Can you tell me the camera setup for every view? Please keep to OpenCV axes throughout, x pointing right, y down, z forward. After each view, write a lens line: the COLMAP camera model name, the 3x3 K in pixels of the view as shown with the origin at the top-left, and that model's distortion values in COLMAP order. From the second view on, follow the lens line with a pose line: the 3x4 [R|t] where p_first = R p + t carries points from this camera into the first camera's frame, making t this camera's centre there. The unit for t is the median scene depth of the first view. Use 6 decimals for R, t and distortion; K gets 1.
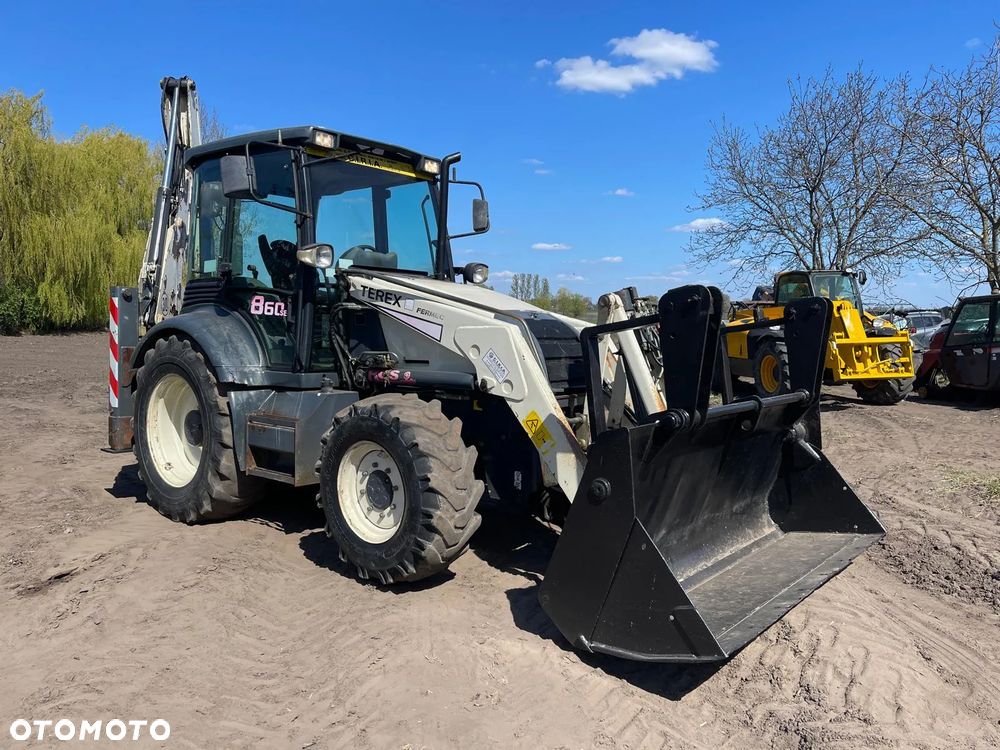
lens RADIAL K [[763.5, 0, 501.1], [0, 763.5, 372.2], [0, 0, 1]] dist [0.083798, -0.112278]
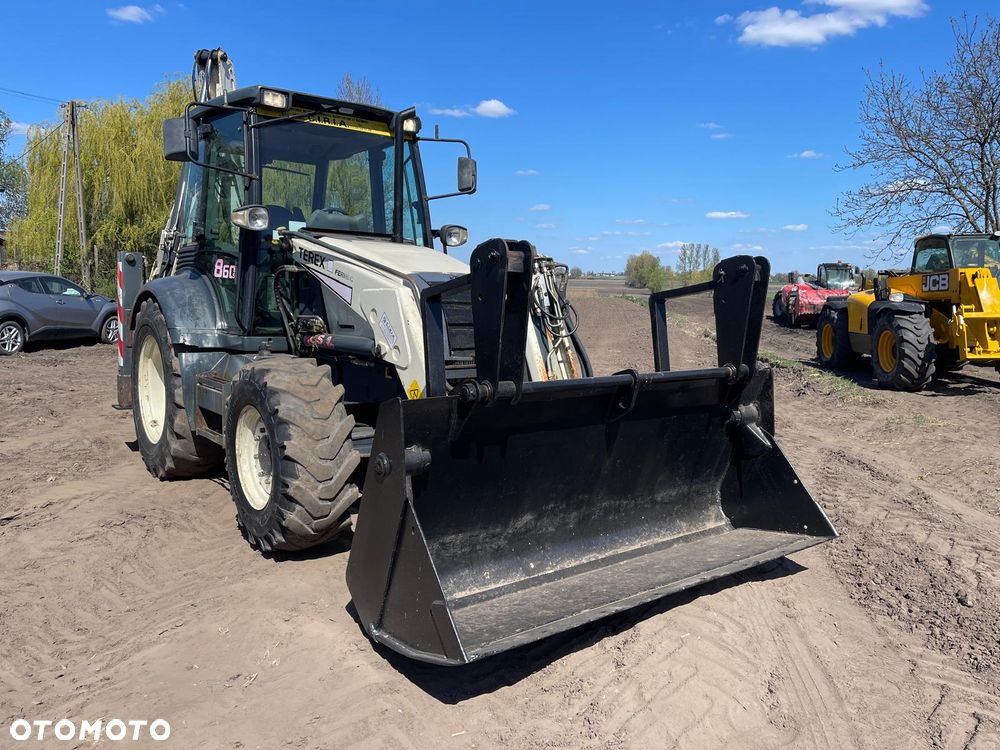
lens RADIAL K [[763.5, 0, 501.1], [0, 763.5, 372.2], [0, 0, 1]] dist [0.083798, -0.112278]
pose [[0.975396, 0.028075, -0.218664, 0.281282], [-0.020226, 0.999071, 0.038052, 0.003041], [0.219529, -0.032693, 0.975058, 0.091733]]
